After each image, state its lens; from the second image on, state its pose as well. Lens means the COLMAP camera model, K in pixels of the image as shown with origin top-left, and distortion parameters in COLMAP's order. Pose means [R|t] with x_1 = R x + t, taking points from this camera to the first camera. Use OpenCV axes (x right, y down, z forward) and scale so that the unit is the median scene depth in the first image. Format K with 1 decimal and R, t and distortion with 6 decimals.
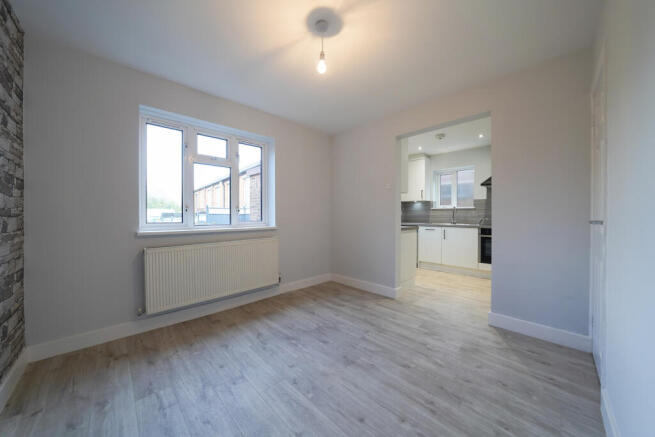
lens RADIAL K [[229.5, 0, 327.1], [0, 229.5, 217.9], [0, 0, 1]] dist [-0.012048, 0.001057]
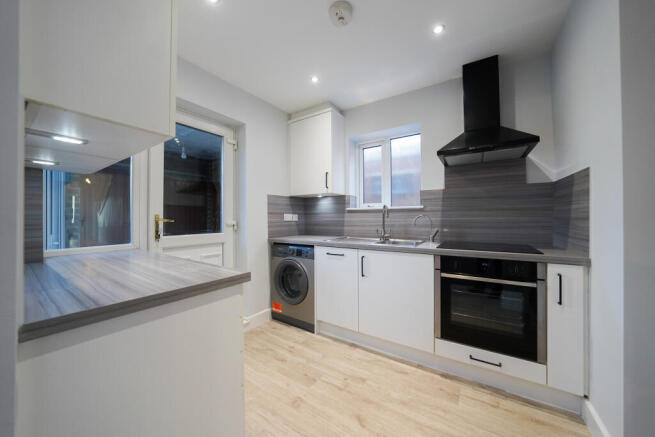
lens RADIAL K [[229.5, 0, 322.4], [0, 229.5, 216.7], [0, 0, 1]] dist [-0.012048, 0.001057]
pose [[0.981623, -0.004875, 0.190767, 0.565761], [0.007508, 0.999886, -0.013079, -0.031401], [-0.190681, 0.014271, 0.981548, 0.927942]]
